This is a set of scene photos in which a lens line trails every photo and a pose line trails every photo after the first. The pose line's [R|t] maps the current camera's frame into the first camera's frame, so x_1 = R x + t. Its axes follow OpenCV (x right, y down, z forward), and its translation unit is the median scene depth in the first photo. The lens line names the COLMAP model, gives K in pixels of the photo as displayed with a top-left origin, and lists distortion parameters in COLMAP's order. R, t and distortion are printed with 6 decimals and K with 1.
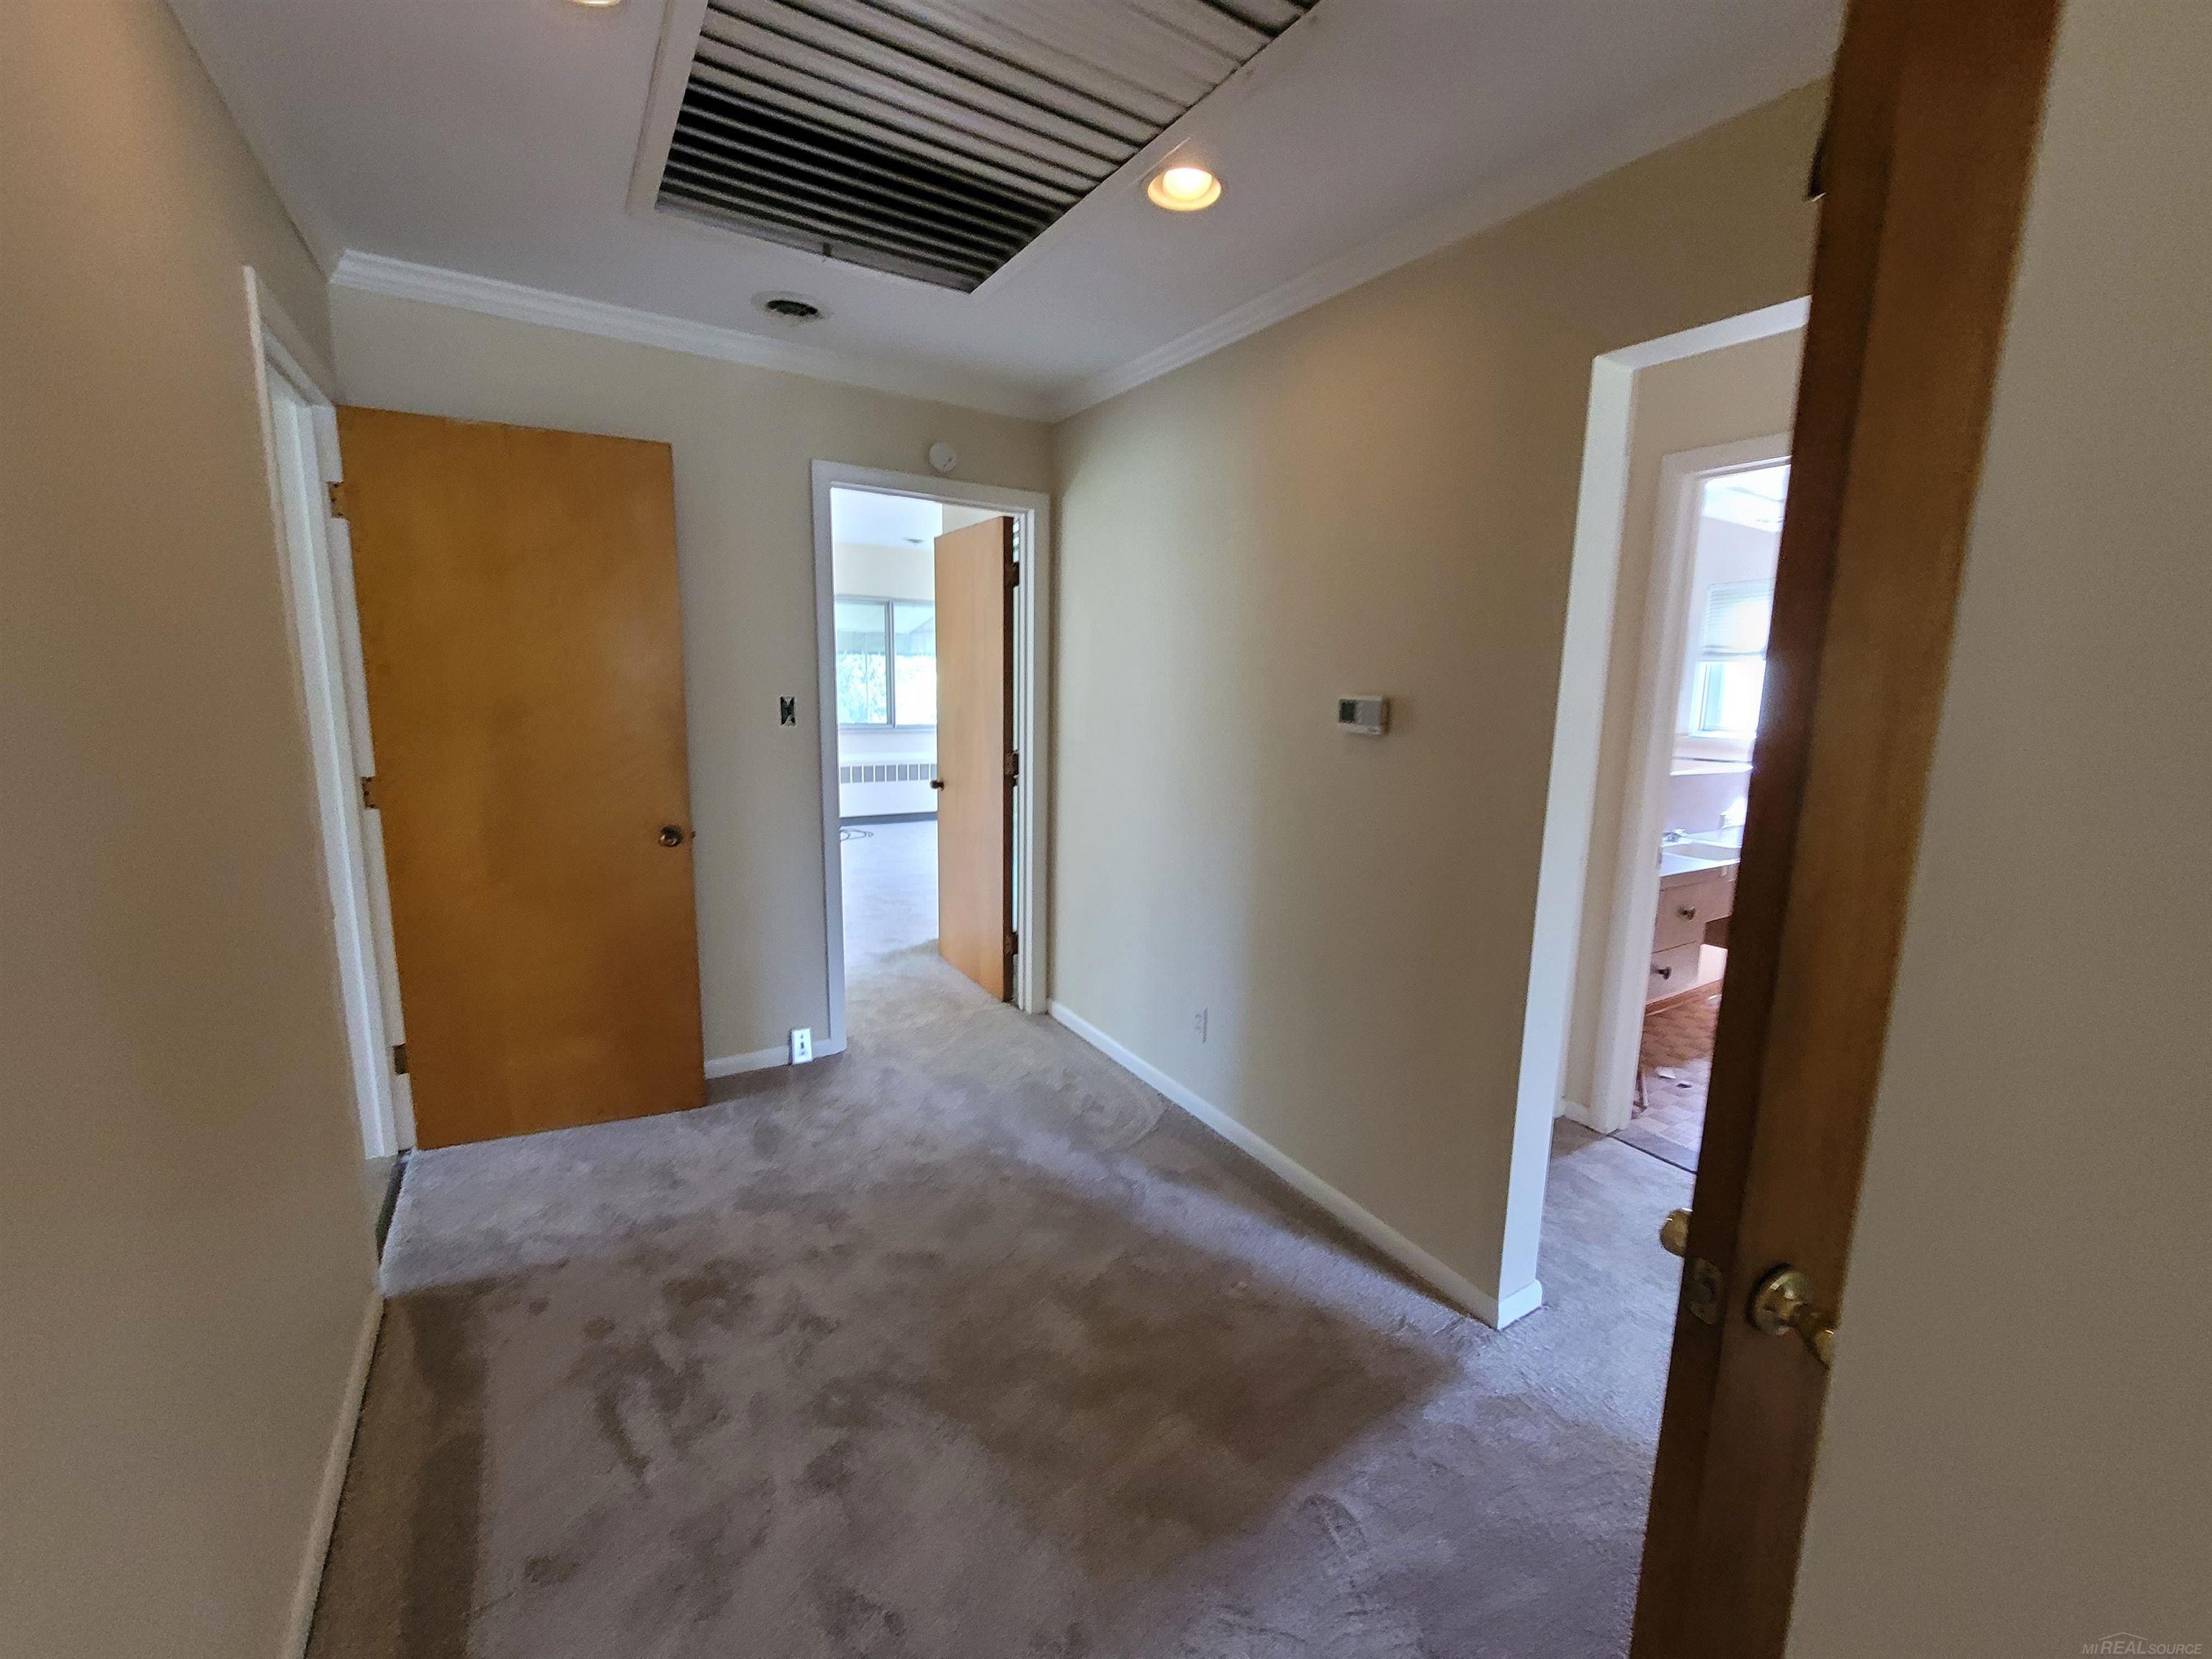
lens RADIAL K [[899.3, 0, 1121.4], [0, 899.3, 823.3], [0, 0, 1]] dist [-0.000234, -0.000293]
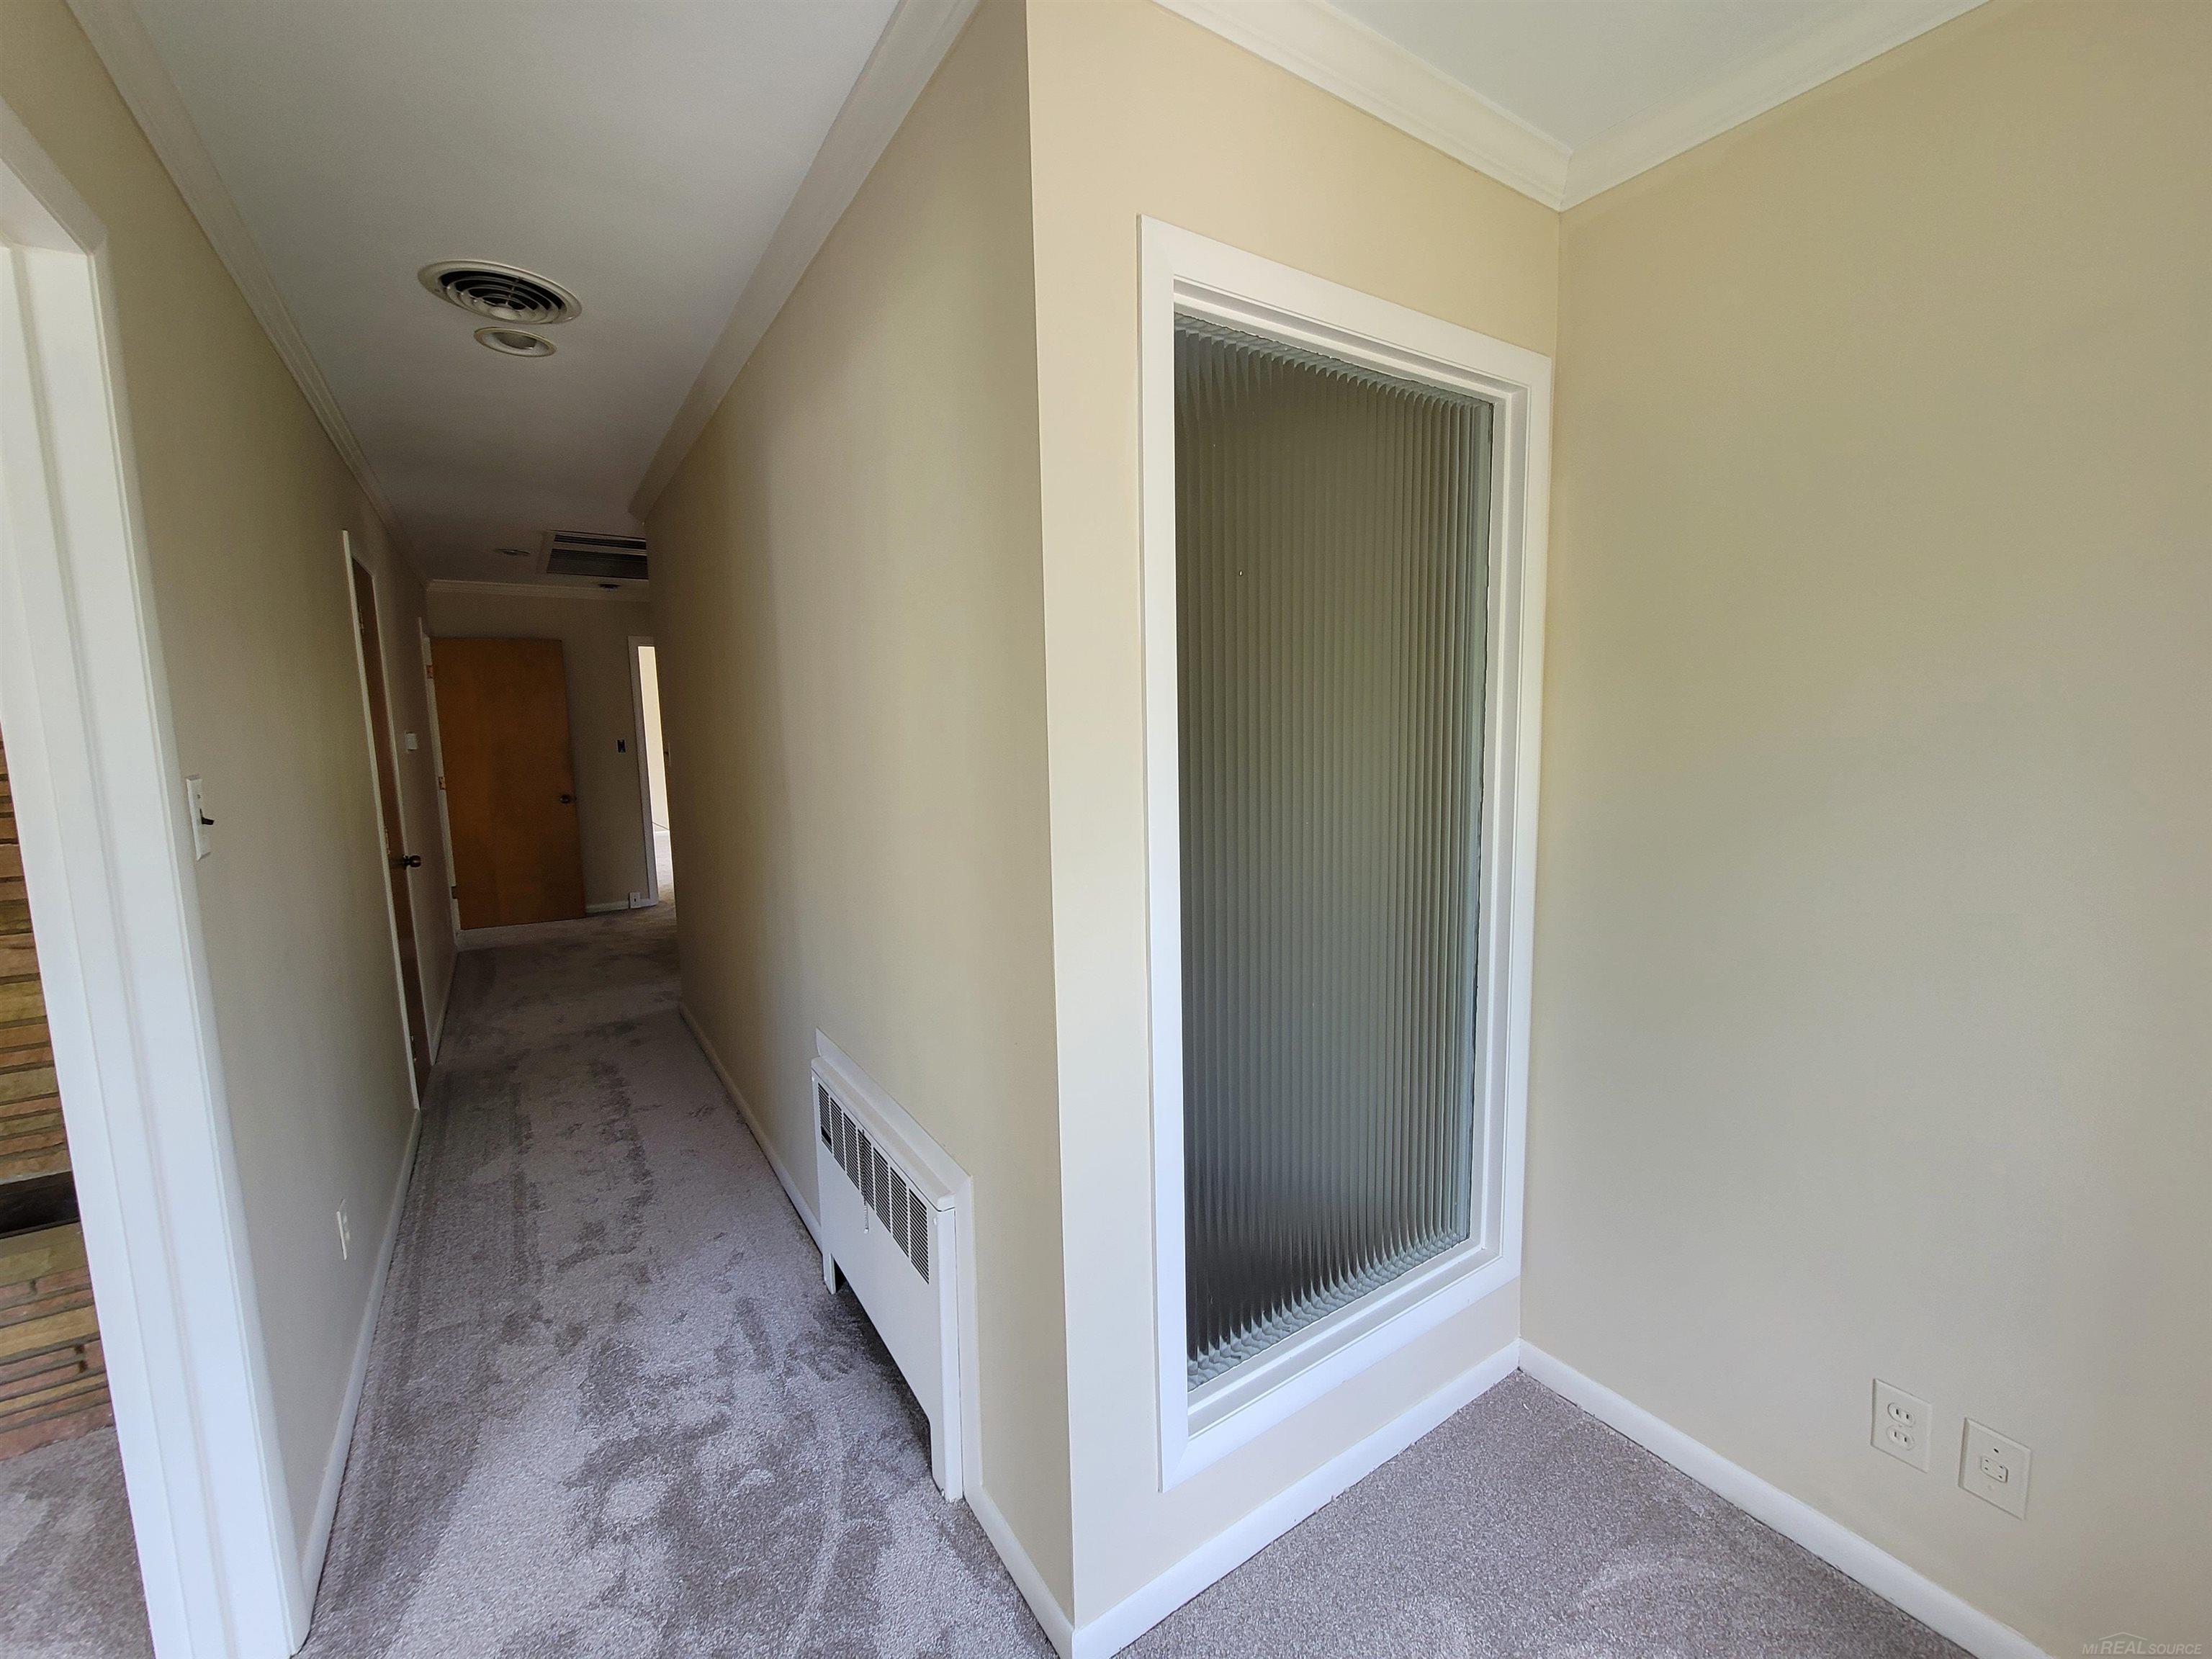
lens RADIAL K [[899.3, 0, 1121.4], [0, 899.3, 823.3], [0, 0, 1]] dist [-0.000234, -0.000293]
pose [[0.998574, -0.048308, 0.022736, 0.897510], [0.049314, 0.997724, -0.045984, 0.255958], [-0.020463, 0.047040, 0.998683, -1.387933]]
